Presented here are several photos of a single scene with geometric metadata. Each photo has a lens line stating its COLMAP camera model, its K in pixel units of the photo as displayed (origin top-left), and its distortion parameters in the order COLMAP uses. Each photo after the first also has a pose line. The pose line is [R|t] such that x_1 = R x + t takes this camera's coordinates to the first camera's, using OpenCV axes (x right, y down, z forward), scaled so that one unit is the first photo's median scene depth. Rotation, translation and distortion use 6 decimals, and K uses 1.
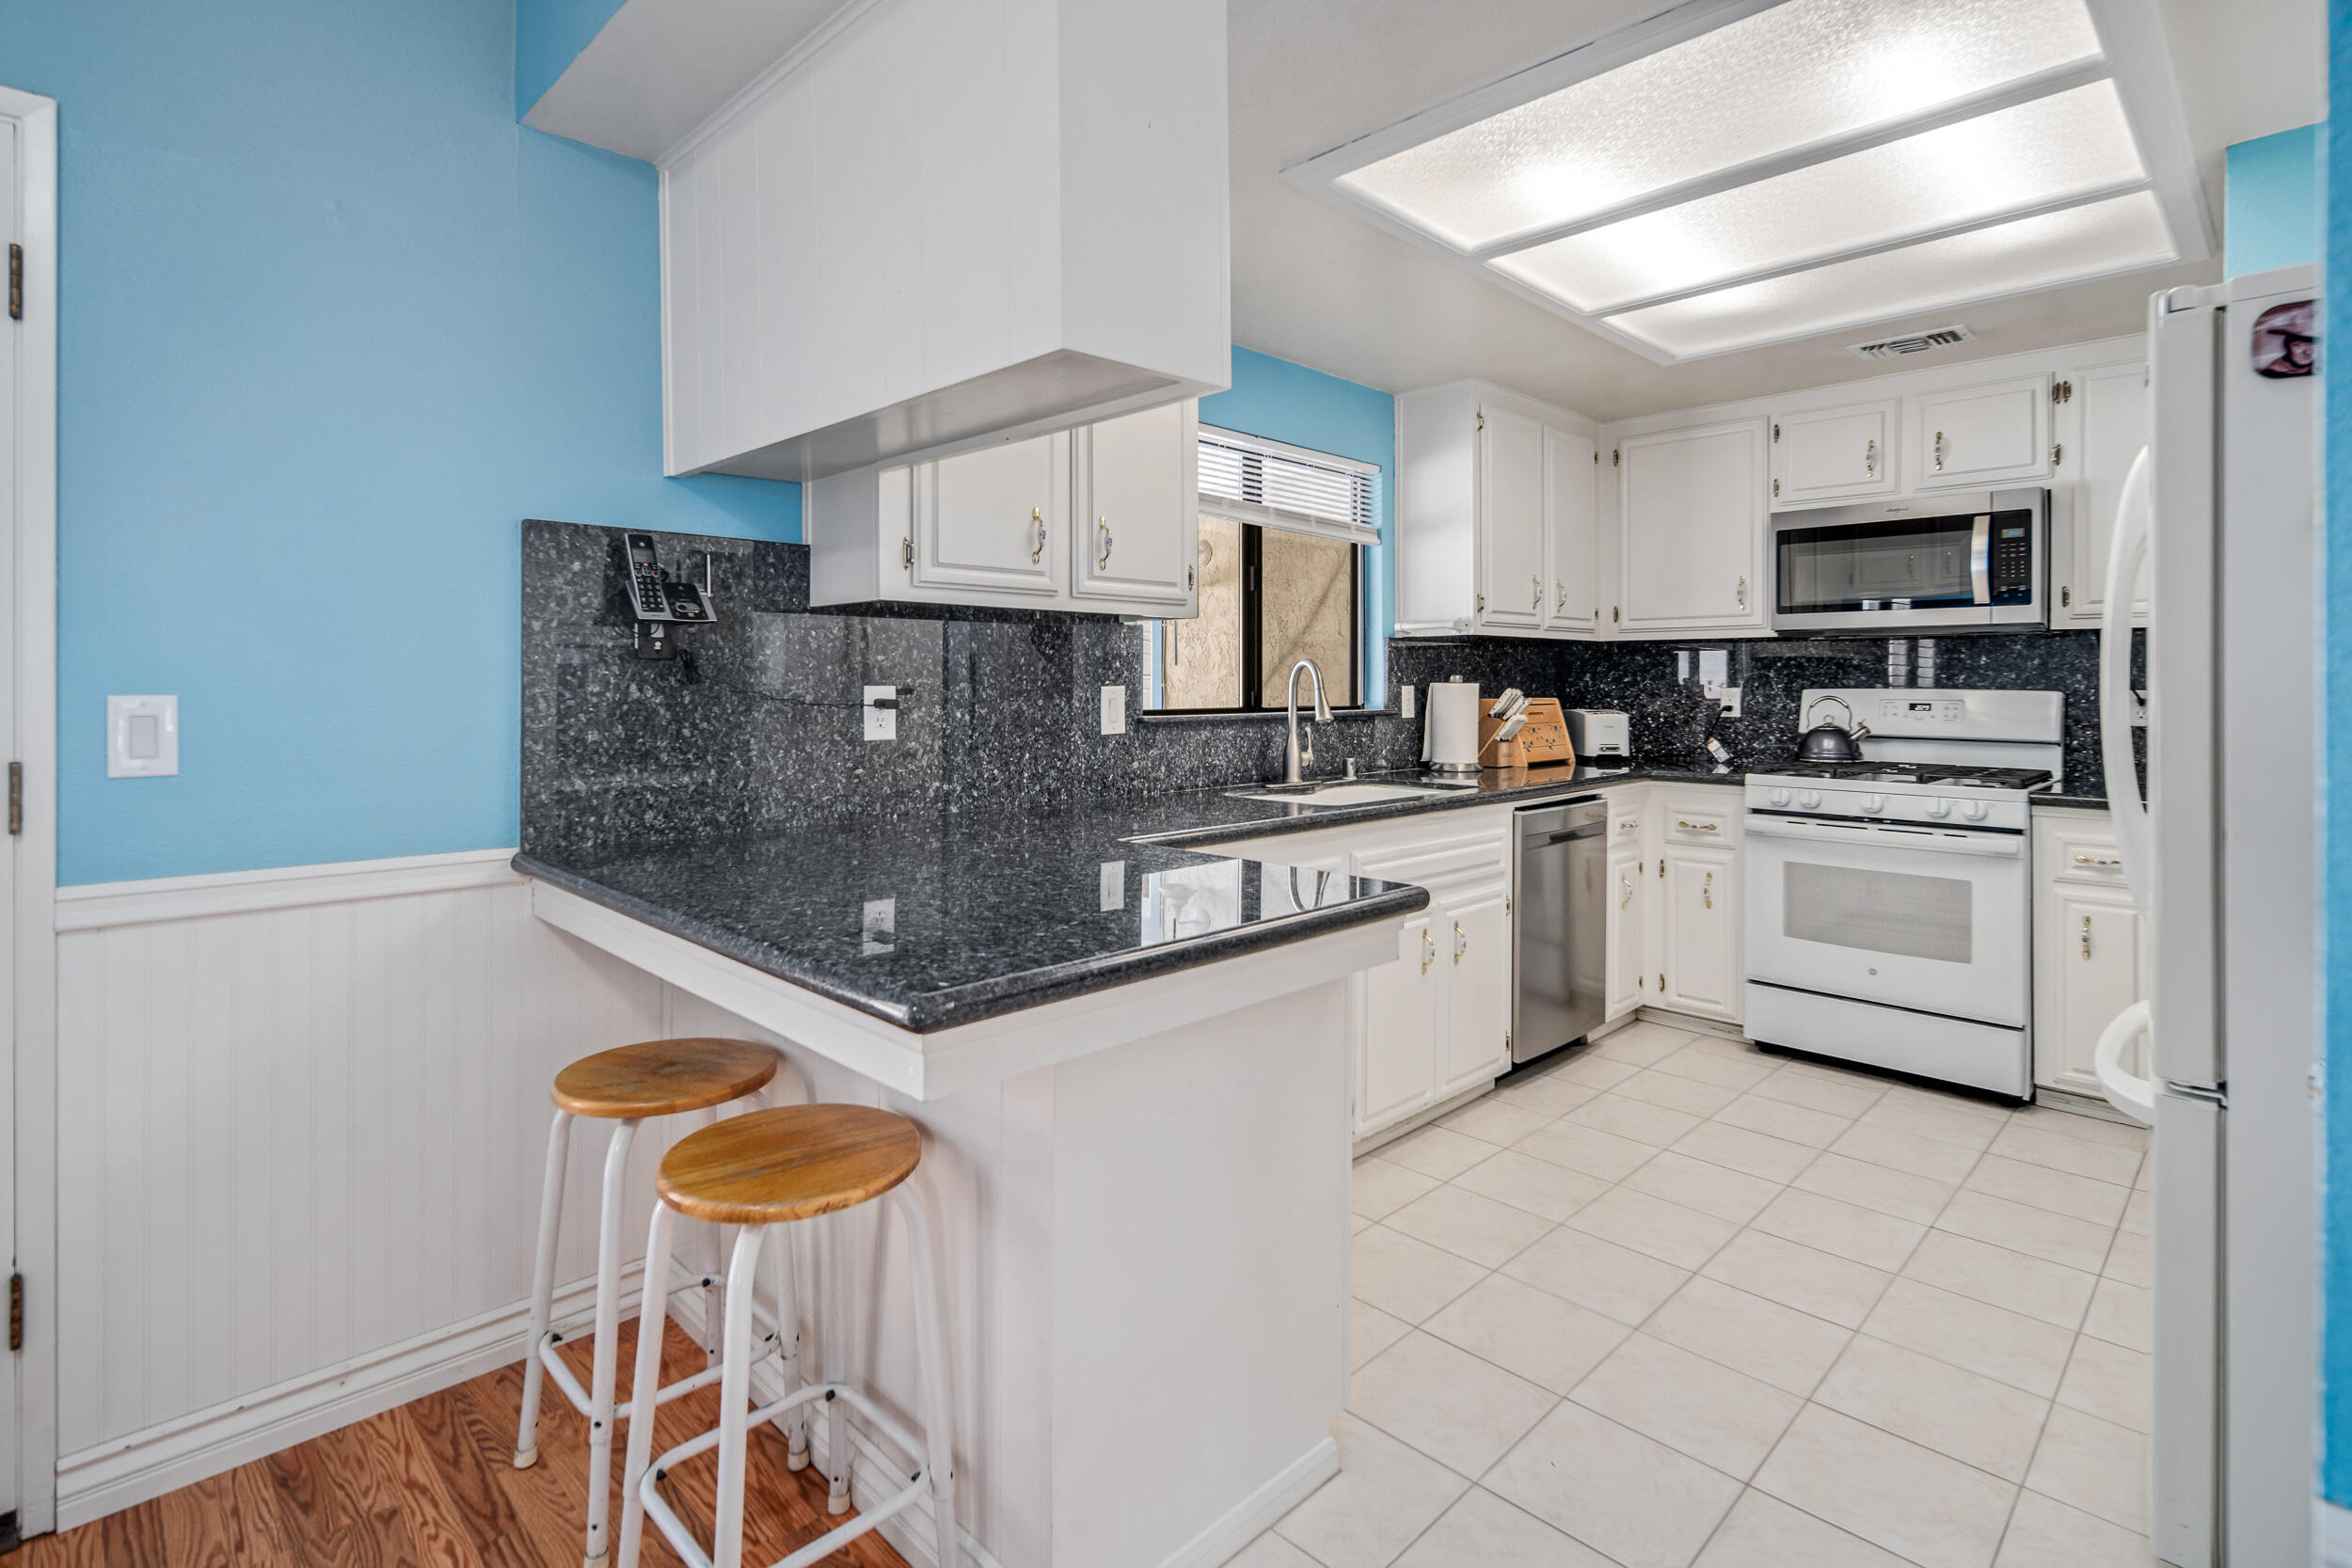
lens RADIAL K [[1146.3, 0, 1159.6], [0, 1146.3, 684.0], [0, 0, 1]] dist [0.005060, -0.001483]
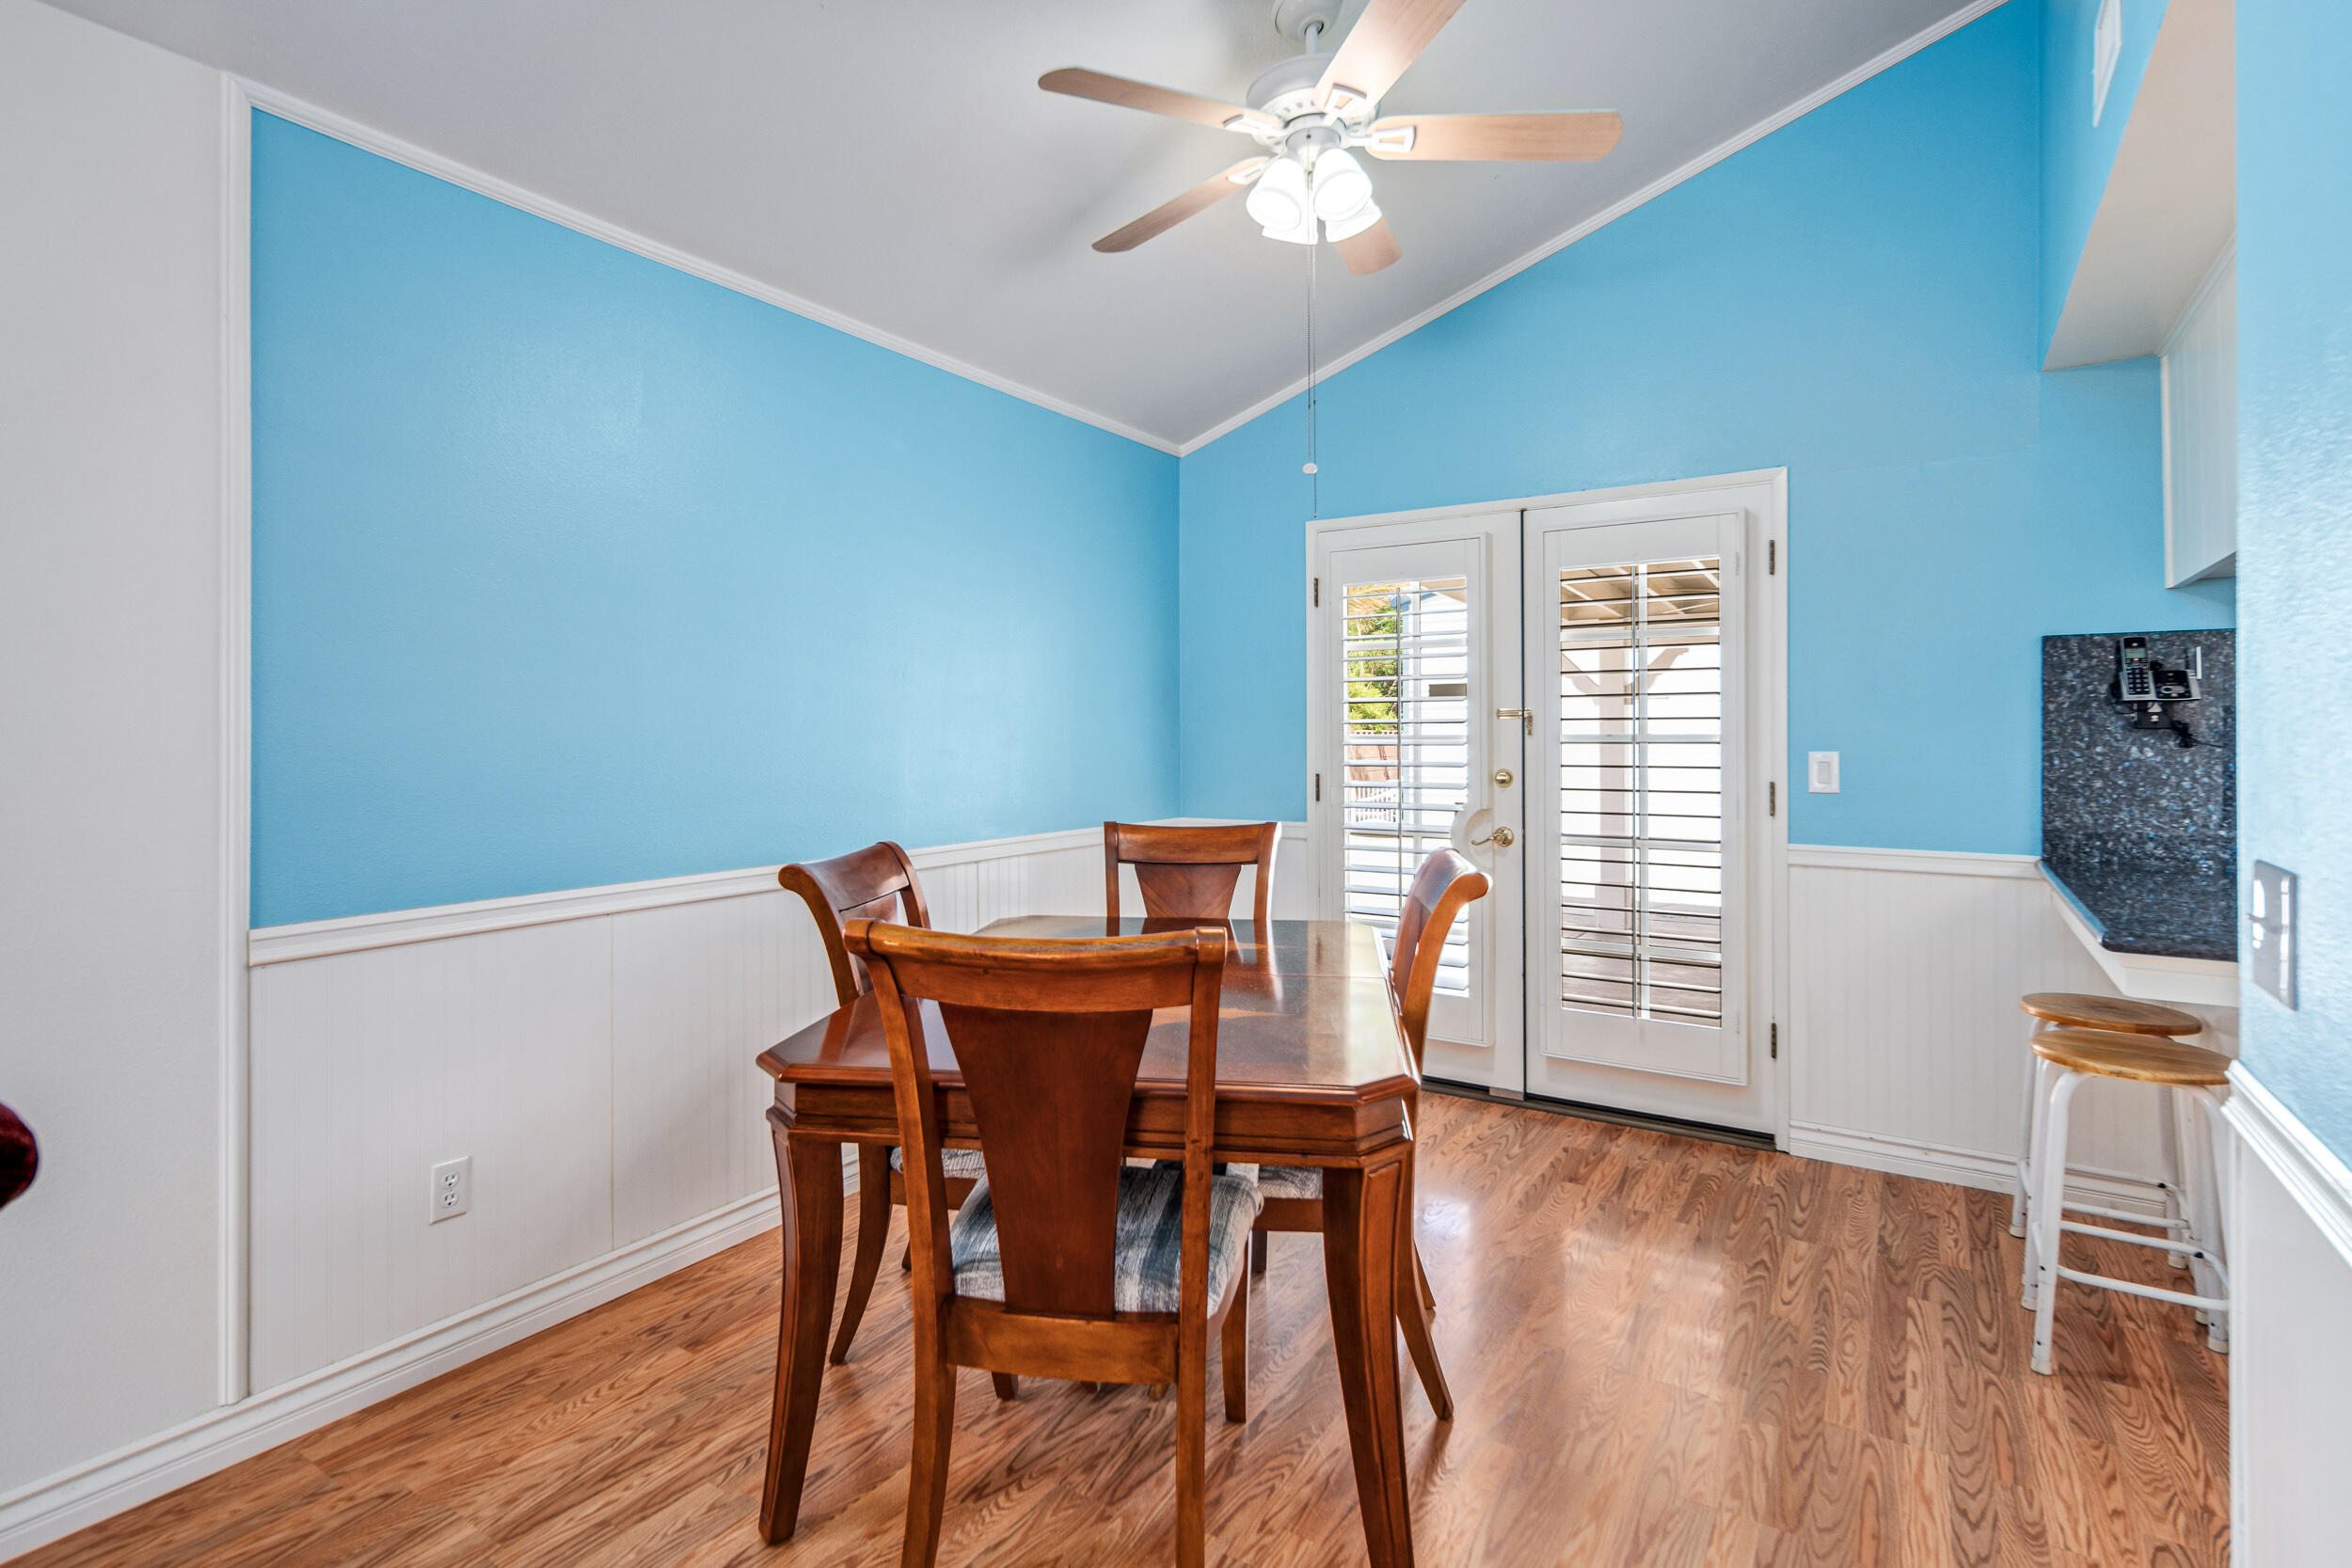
lens RADIAL K [[1146.3, 0, 1169.0], [0, 1146.3, 719.5], [0, 0, 1]] dist [0.005060, -0.001483]
pose [[0.207039, -0.021770, -0.978090, 0.409944], [-0.005483, 0.999711, -0.023412, 0.003478], [0.978317, 0.010210, 0.206860, -0.256135]]
